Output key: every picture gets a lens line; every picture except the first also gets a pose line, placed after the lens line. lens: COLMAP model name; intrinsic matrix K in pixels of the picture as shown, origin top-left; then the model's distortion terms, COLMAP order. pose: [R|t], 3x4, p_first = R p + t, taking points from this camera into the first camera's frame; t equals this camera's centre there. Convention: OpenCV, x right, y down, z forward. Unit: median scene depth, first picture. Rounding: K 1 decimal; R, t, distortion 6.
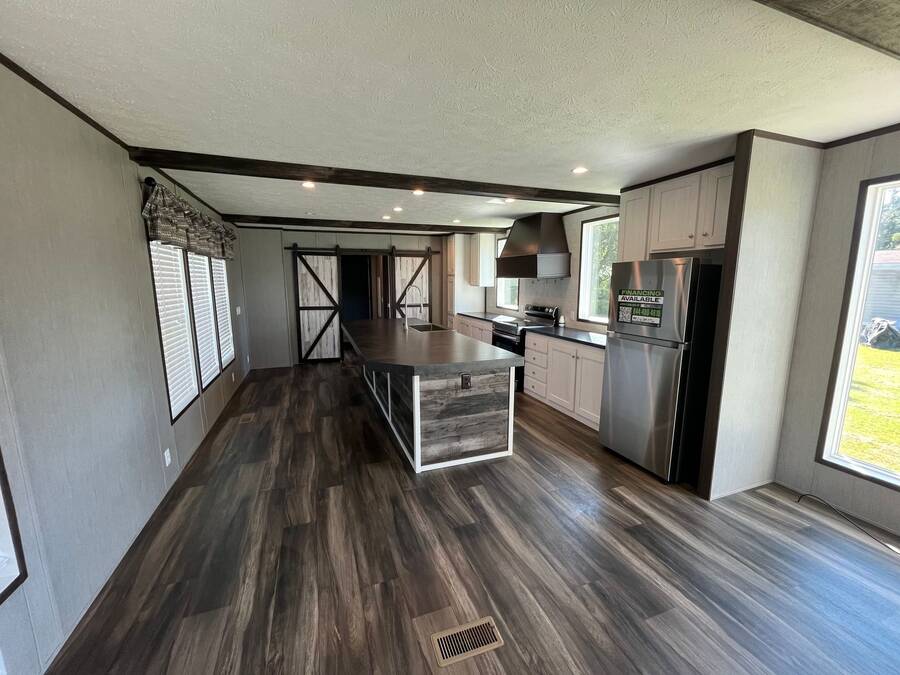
lens RADIAL K [[364.0, 0, 448.9], [0, 364.0, 339.7], [0, 0, 1]] dist [-0.001733, 0.000720]
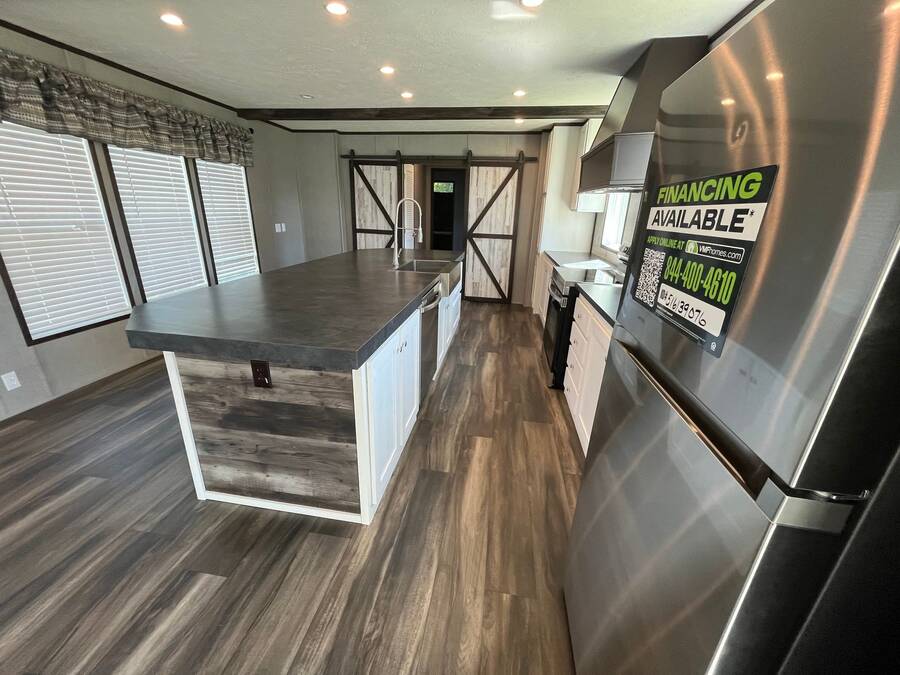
lens RADIAL K [[364.0, 0, 447.9], [0, 364.0, 338.4], [0, 0, 1]] dist [-0.001733, 0.000720]
pose [[0.872329, 0.188507, -0.451119, 0.476092], [-0.109734, 0.974631, 0.195072, -0.059743], [0.476447, -0.120664, 0.870884, 0.659513]]
